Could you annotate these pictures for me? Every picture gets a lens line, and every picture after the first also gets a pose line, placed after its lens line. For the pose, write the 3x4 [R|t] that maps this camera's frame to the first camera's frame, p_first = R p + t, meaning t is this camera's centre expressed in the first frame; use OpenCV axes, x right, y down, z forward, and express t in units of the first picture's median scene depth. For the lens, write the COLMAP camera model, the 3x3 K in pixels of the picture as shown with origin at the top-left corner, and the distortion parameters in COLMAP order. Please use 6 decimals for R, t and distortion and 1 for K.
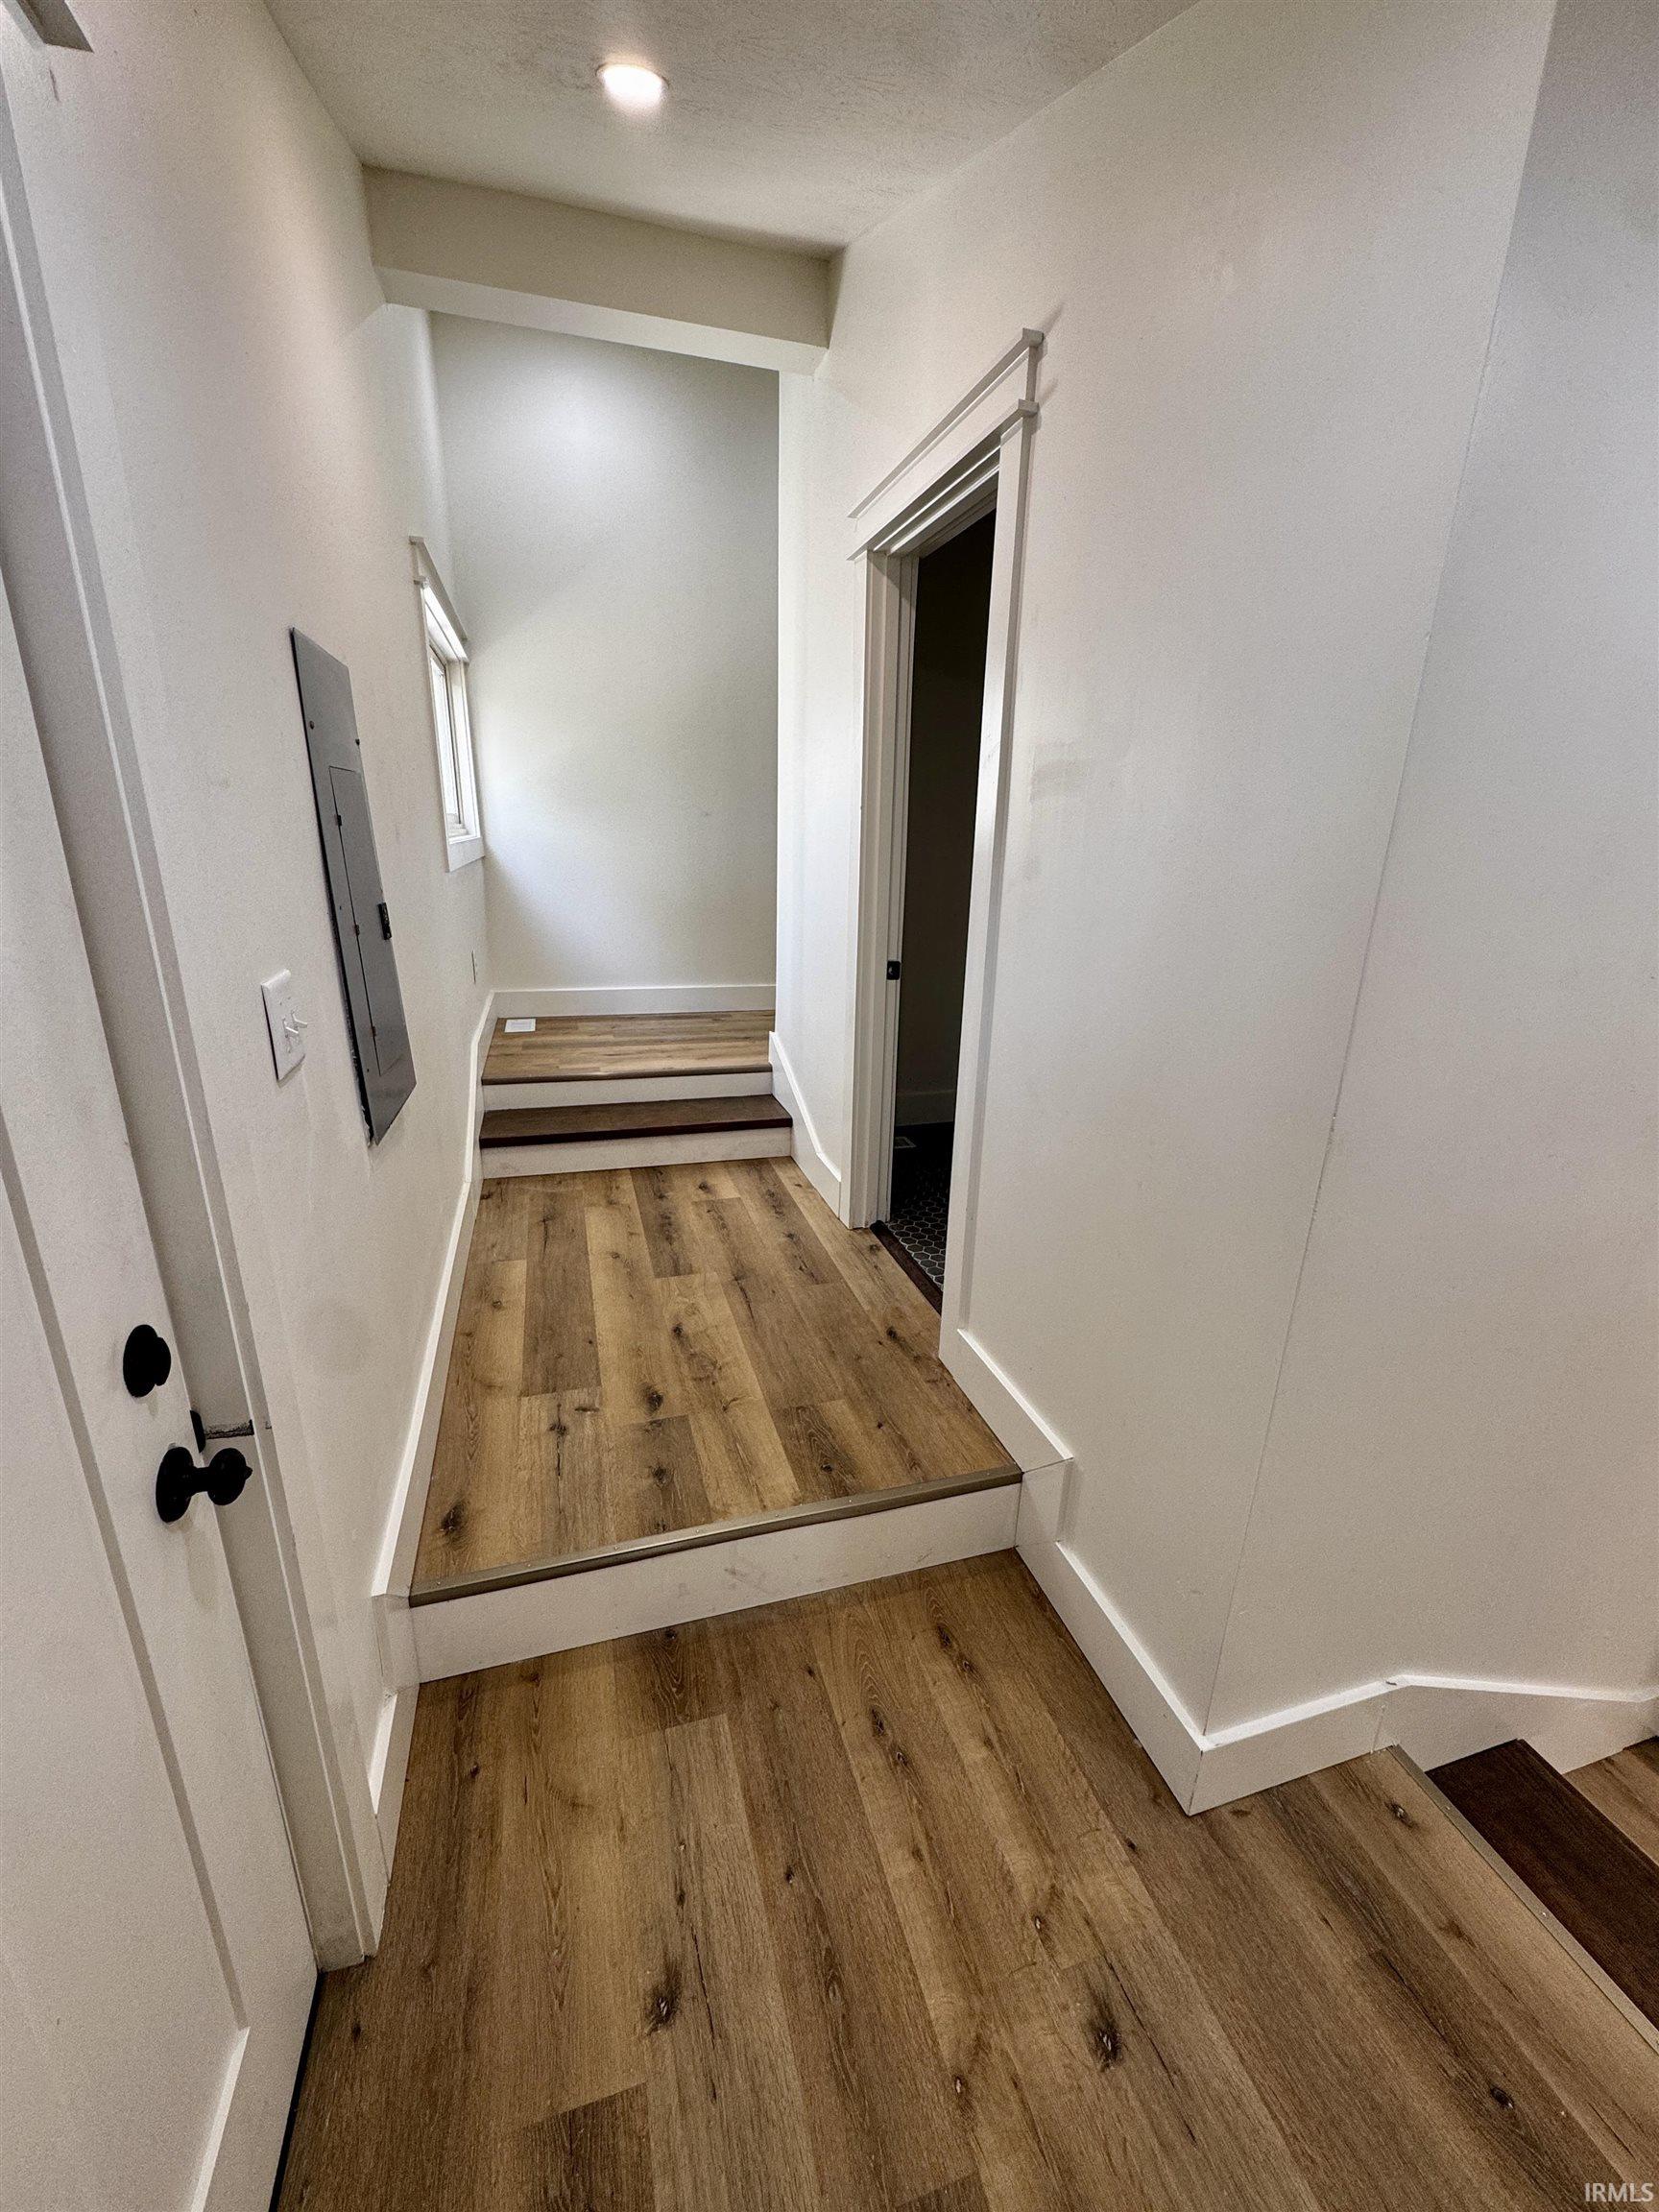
lens RADIAL K [[884.2, 0, 826.1], [0, 884.2, 1100.8], [0, 0, 1]] dist [-0.000425, 0.000064]
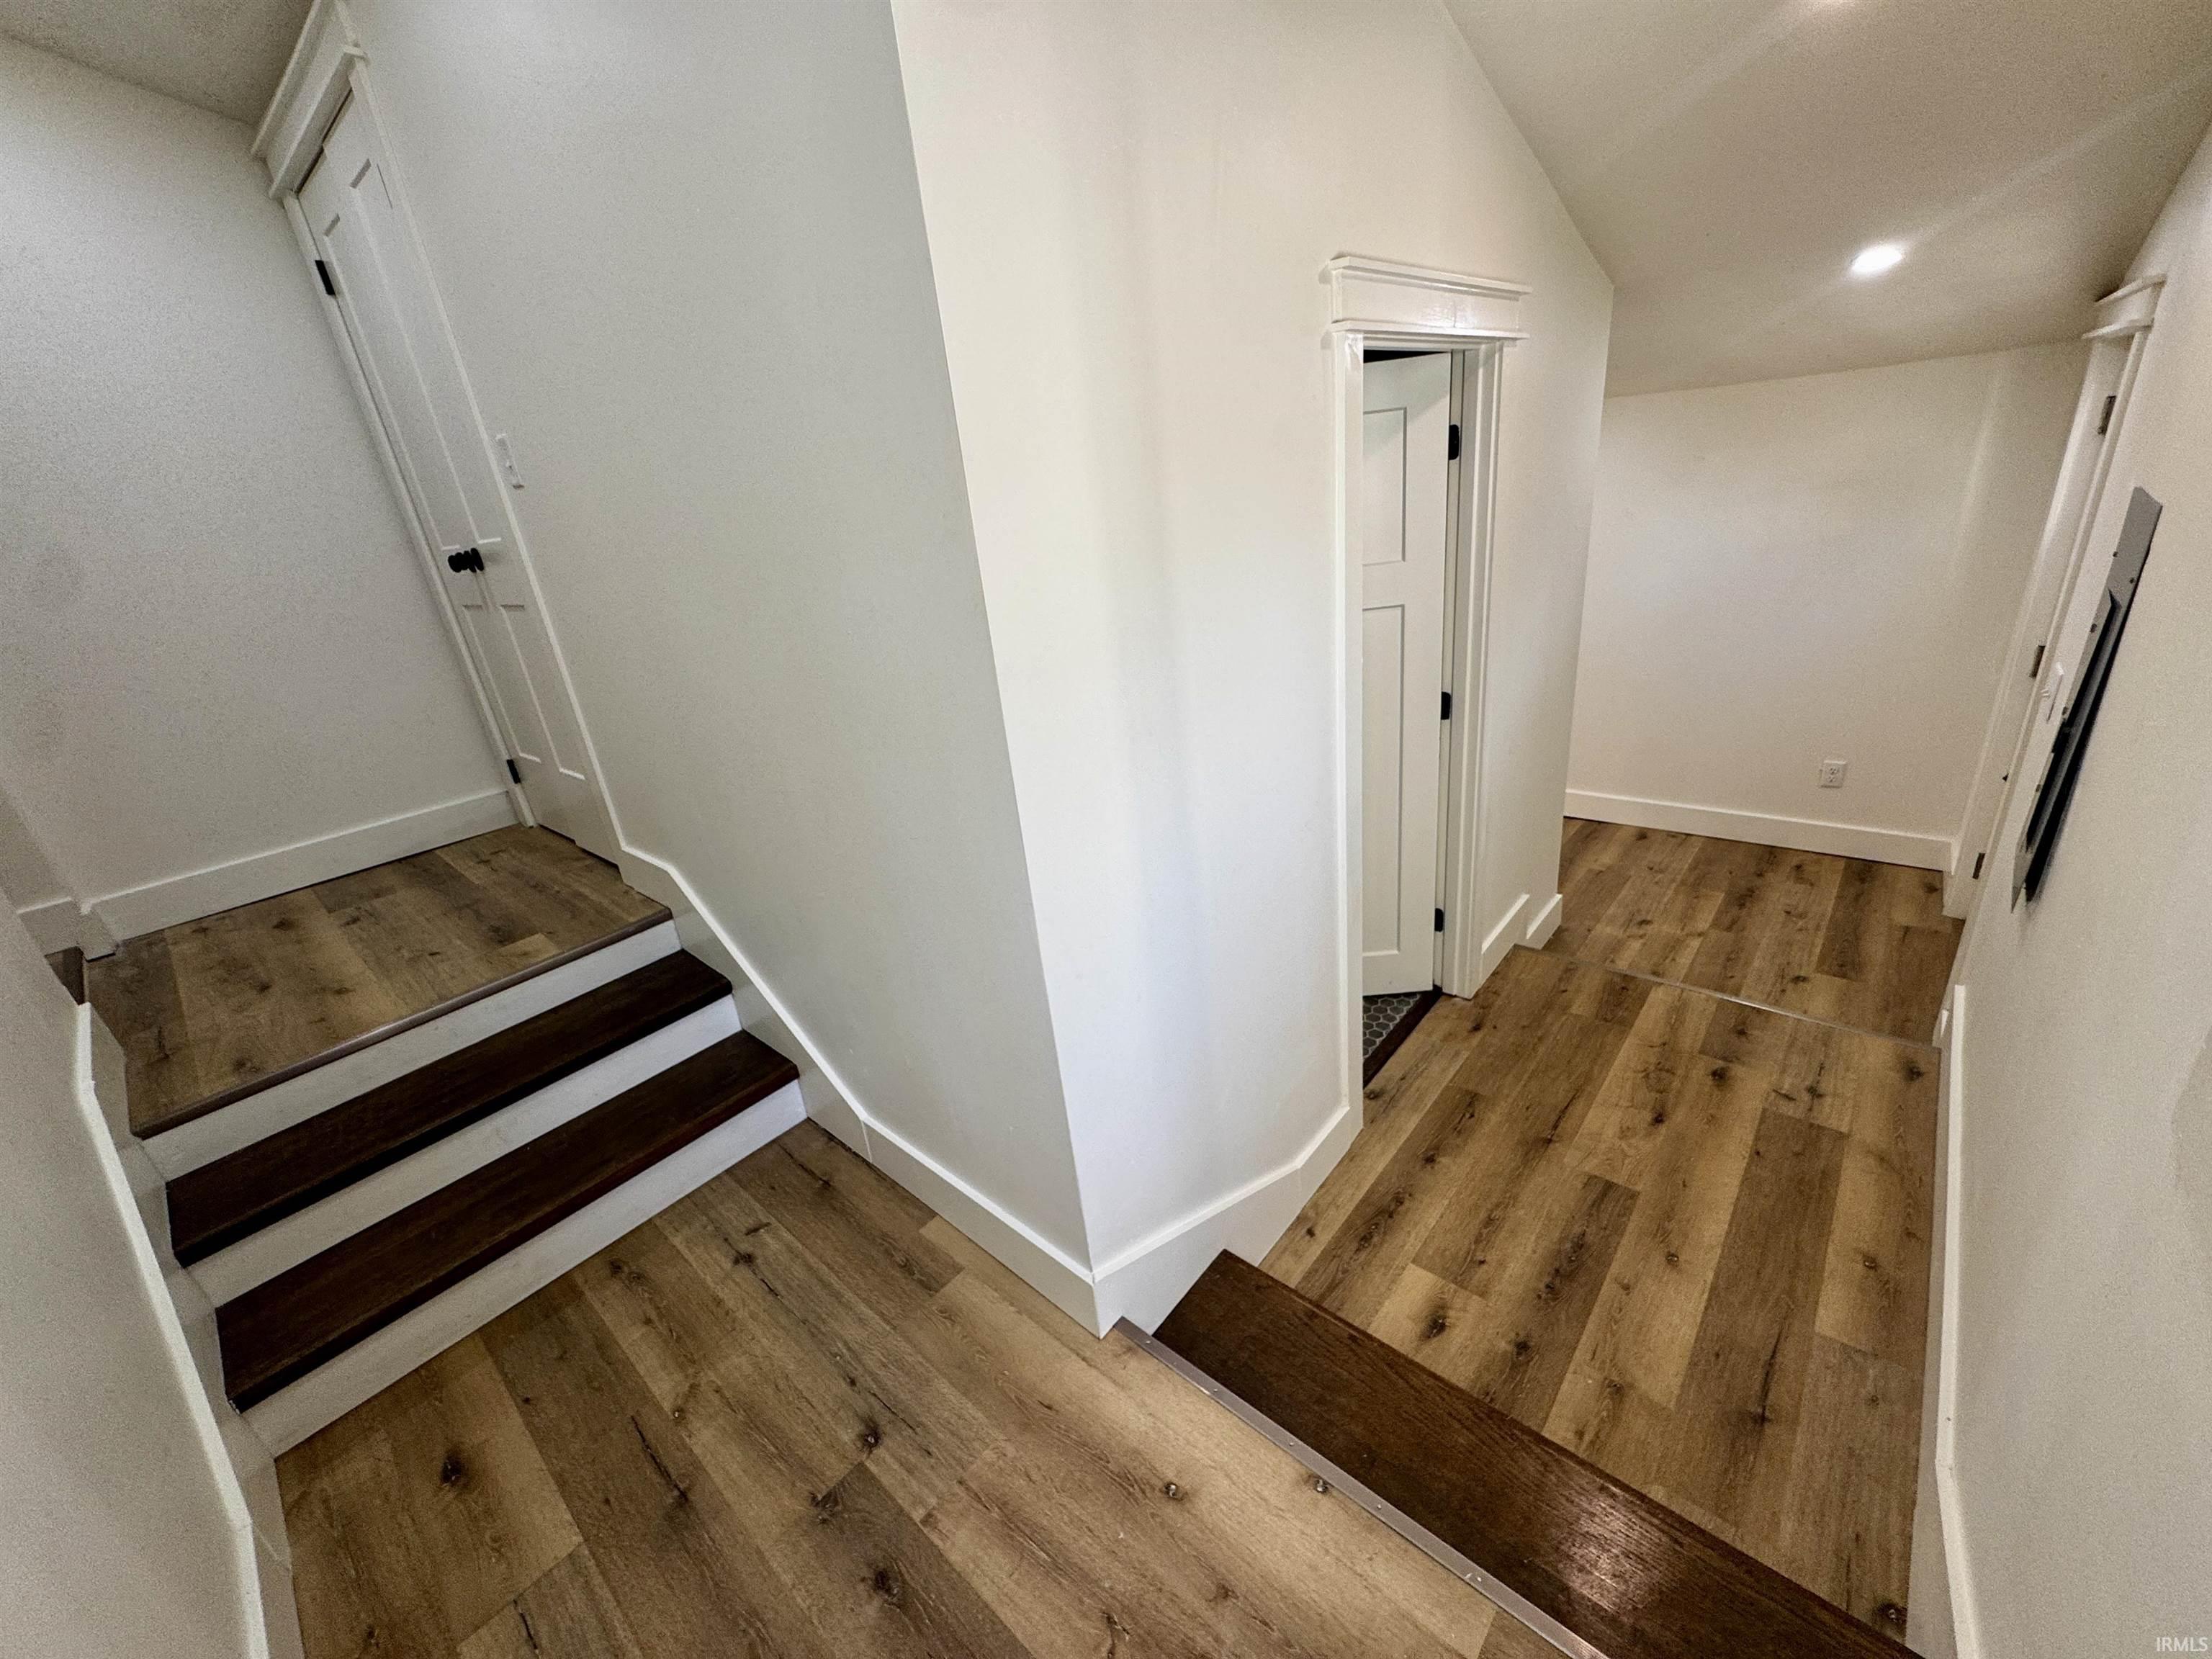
lens RADIAL K [[884.2, 0, 1108.6], [0, 884.2, 832.9], [0, 0, 1]] dist [-0.000425, 0.000064]
pose [[-0.526389, -0.293855, 0.797849, -0.540631], [0.344356, 0.784288, 0.516053, -0.736068], [-0.777389, 0.546389, -0.311650, 1.595242]]
